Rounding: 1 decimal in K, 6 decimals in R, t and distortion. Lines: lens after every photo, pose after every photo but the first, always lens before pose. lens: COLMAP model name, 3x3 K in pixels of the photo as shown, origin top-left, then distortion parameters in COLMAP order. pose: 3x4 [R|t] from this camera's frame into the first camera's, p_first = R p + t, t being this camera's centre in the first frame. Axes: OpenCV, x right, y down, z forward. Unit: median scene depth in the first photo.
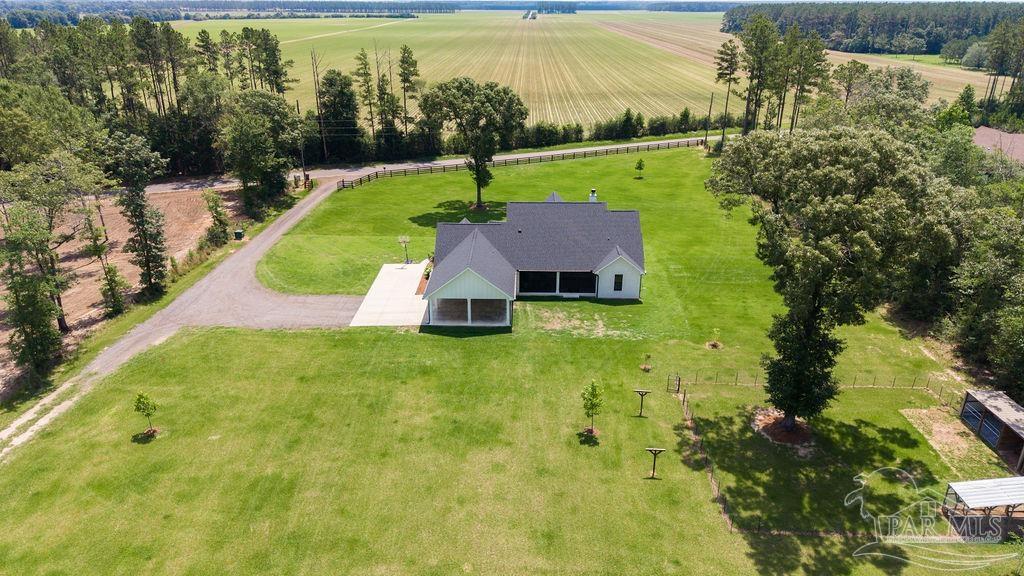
lens RADIAL K [[692.4, 0, 511.9], [0, 692.4, 262.2], [0, 0, 1]] dist [0.001325, -0.000401]
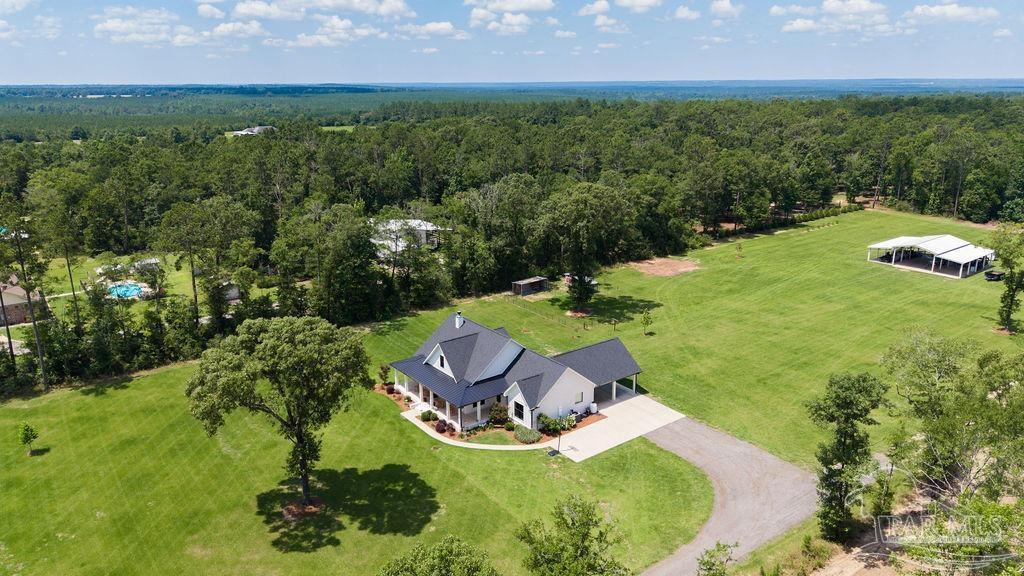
lens RADIAL K [[711.2, 0, 512.0], [0, 711.2, 288.0], [0, 0, 1]] dist [-0.002990, -0.004671]
pose [[-0.627017, -0.214963, 0.748759, -0.471752], [0.275997, 0.837526, 0.471568, -0.389590], [-0.728475, 0.502337, -0.465814, 0.858283]]
